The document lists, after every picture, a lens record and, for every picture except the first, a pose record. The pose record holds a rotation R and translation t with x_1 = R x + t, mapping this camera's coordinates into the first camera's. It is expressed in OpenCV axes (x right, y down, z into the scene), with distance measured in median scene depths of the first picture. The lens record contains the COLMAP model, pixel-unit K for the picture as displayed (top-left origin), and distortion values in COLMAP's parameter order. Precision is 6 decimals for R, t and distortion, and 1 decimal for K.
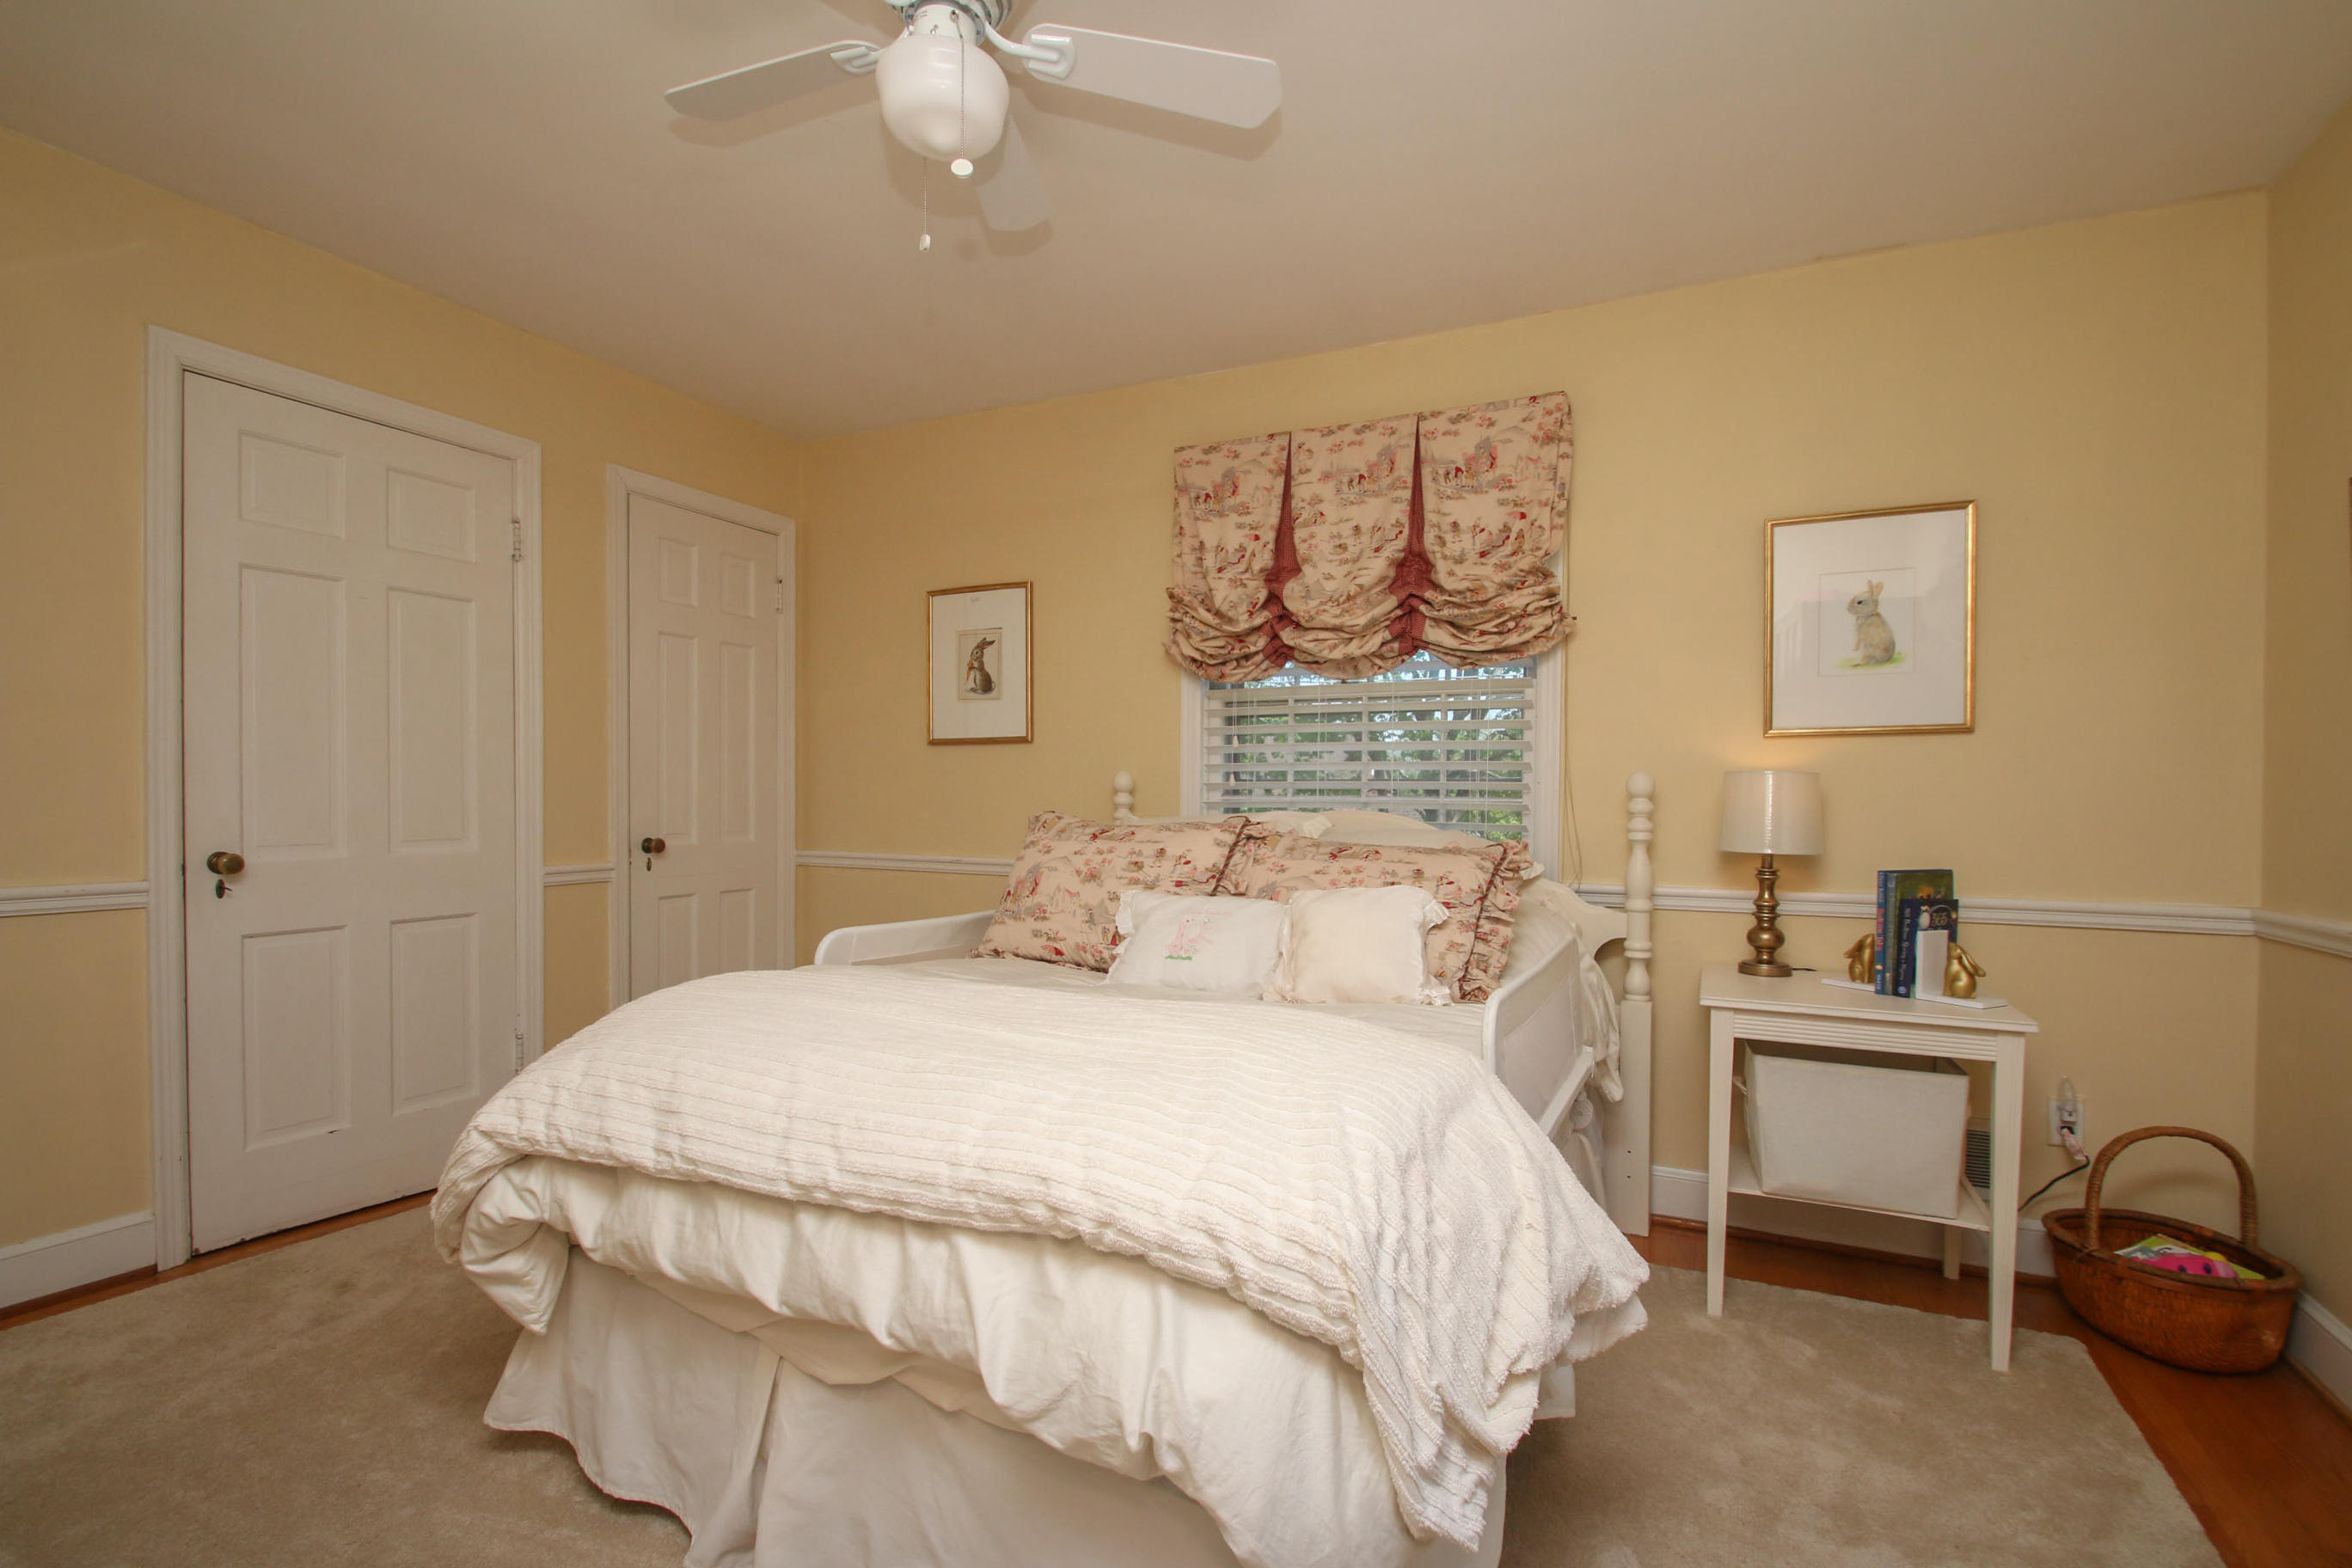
lens RADIAL K [[1092.6, 0, 1176.0], [0, 1092.6, 784.0], [0, 0, 1]] dist [-0.001887, -0.011267]
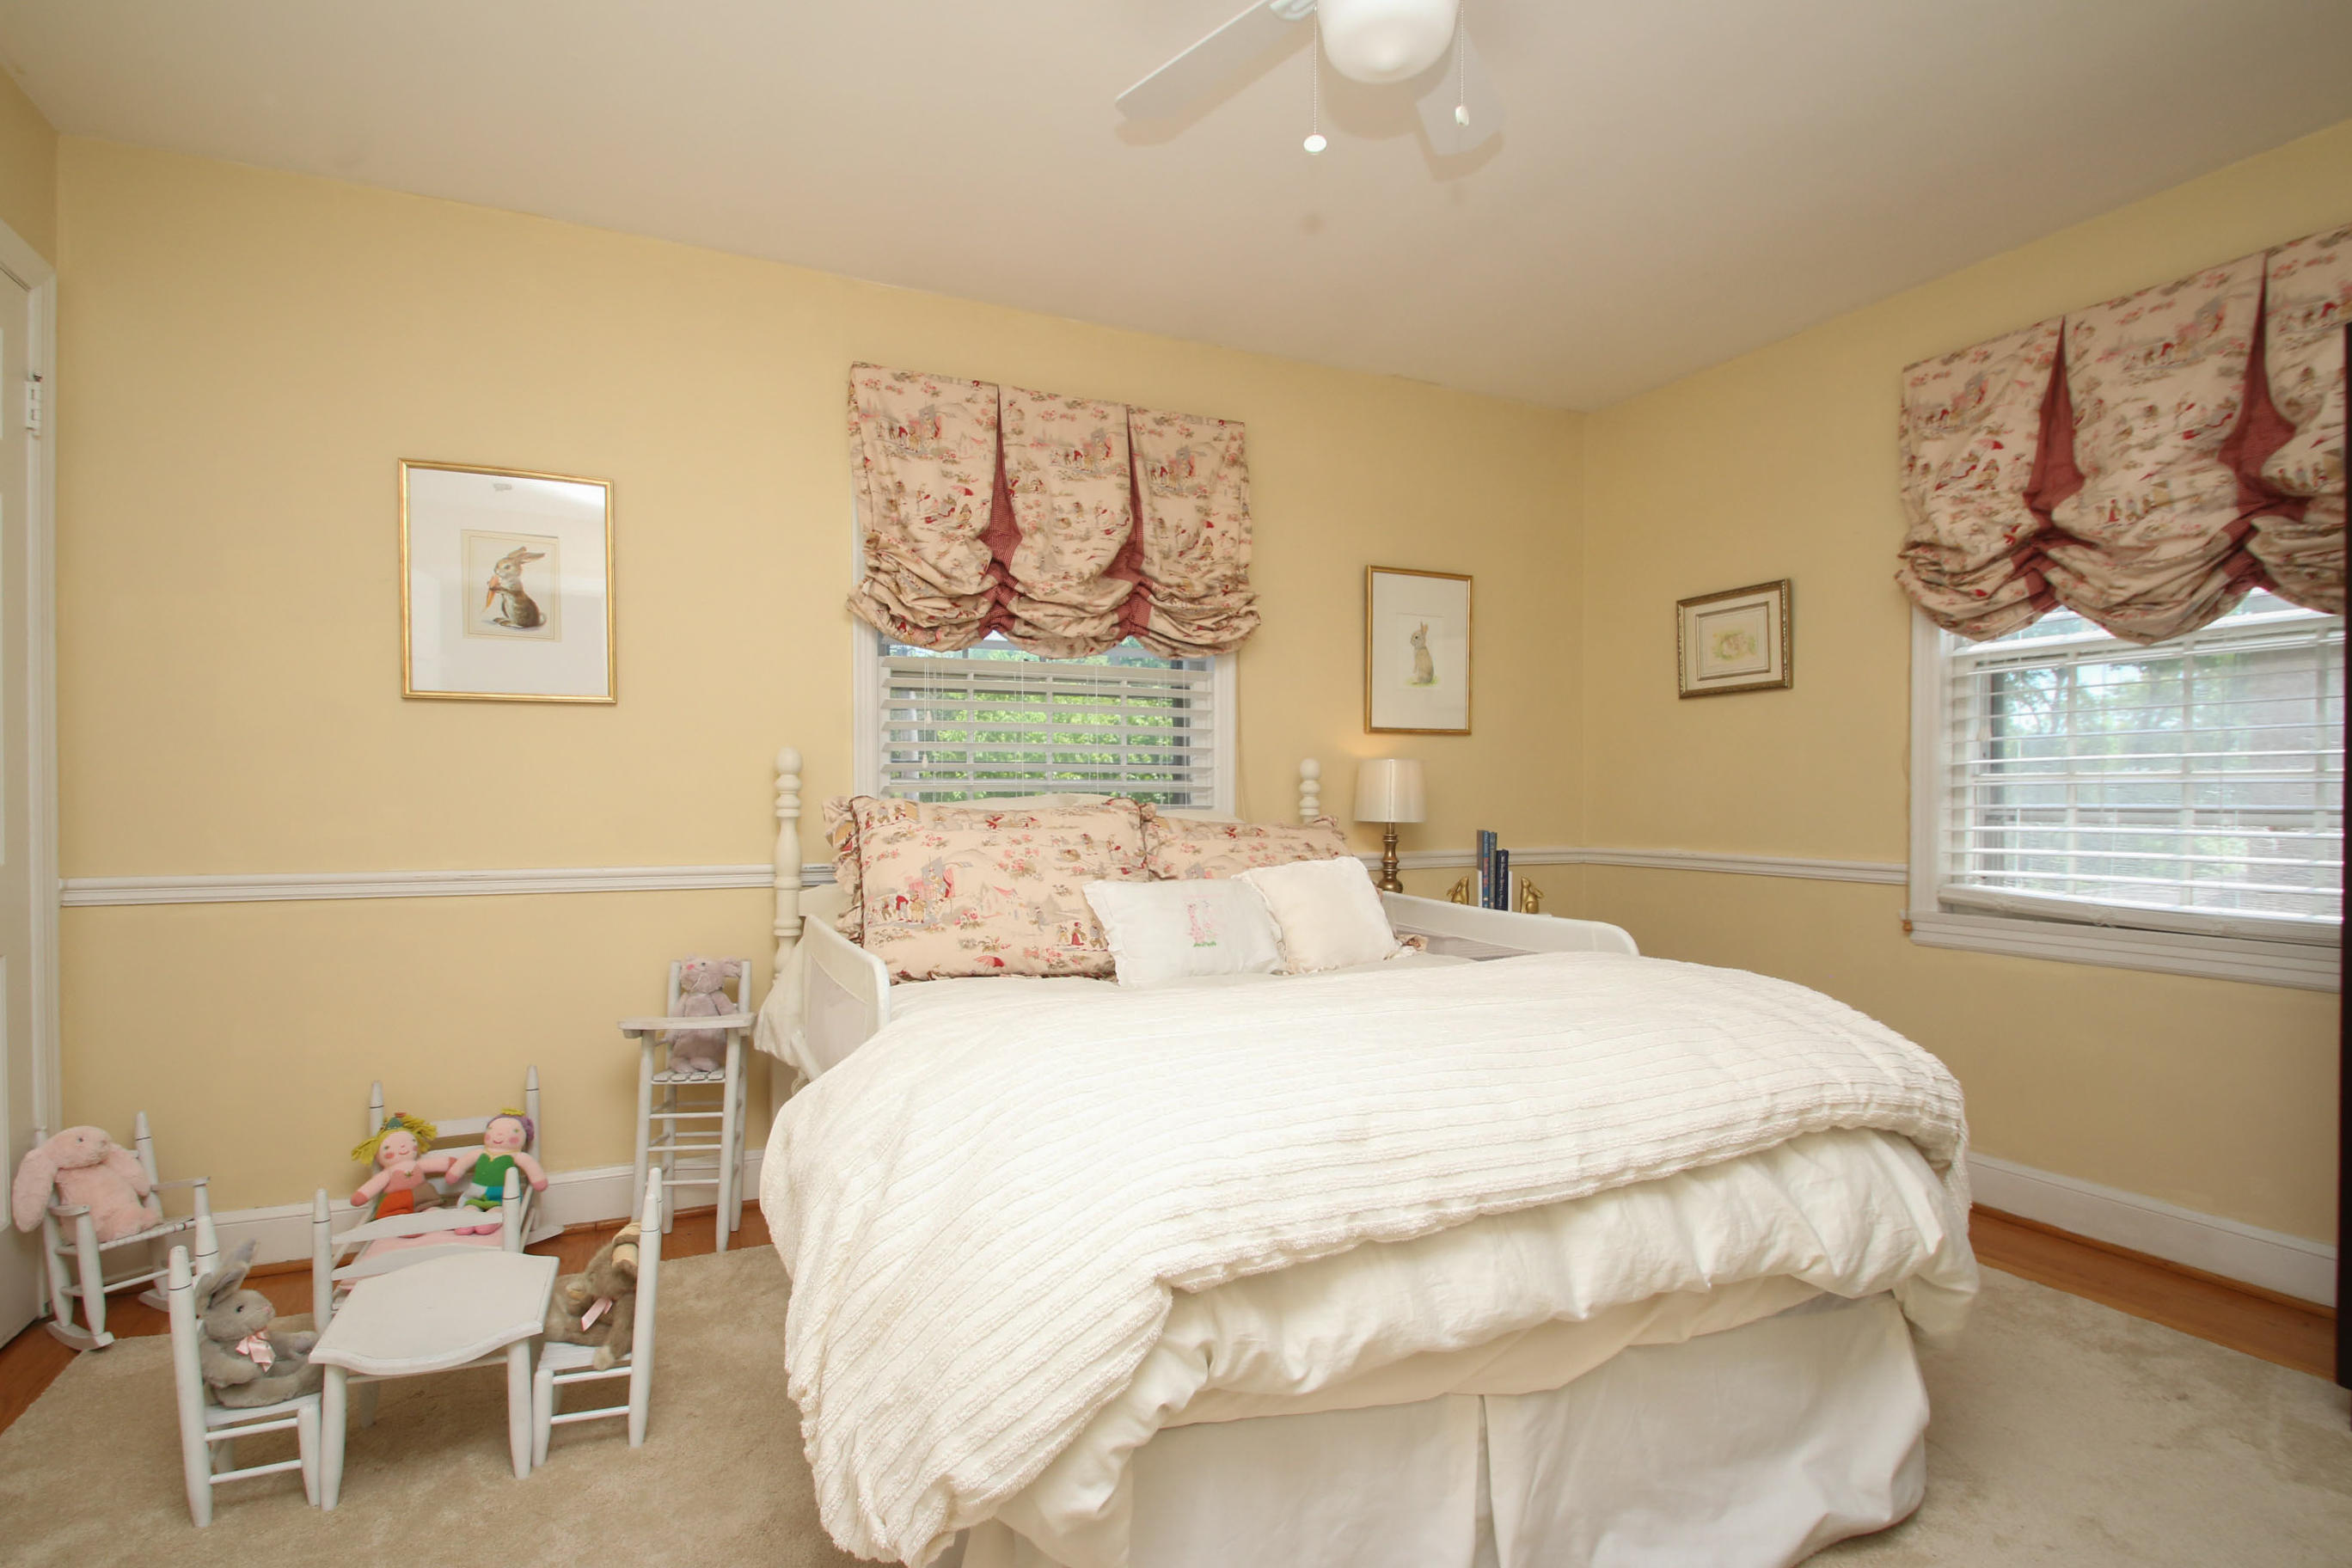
lens RADIAL K [[1145.2, 0, 1176.0], [0, 1145.2, 784.0], [0, 0, 1]] dist [-0.026885, -0.014014]
pose [[0.639520, -0.001980, 0.768772, -0.587863], [-0.015400, 0.999763, 0.015386, -0.000291], [-0.768620, -0.021679, 0.639338, 0.276045]]
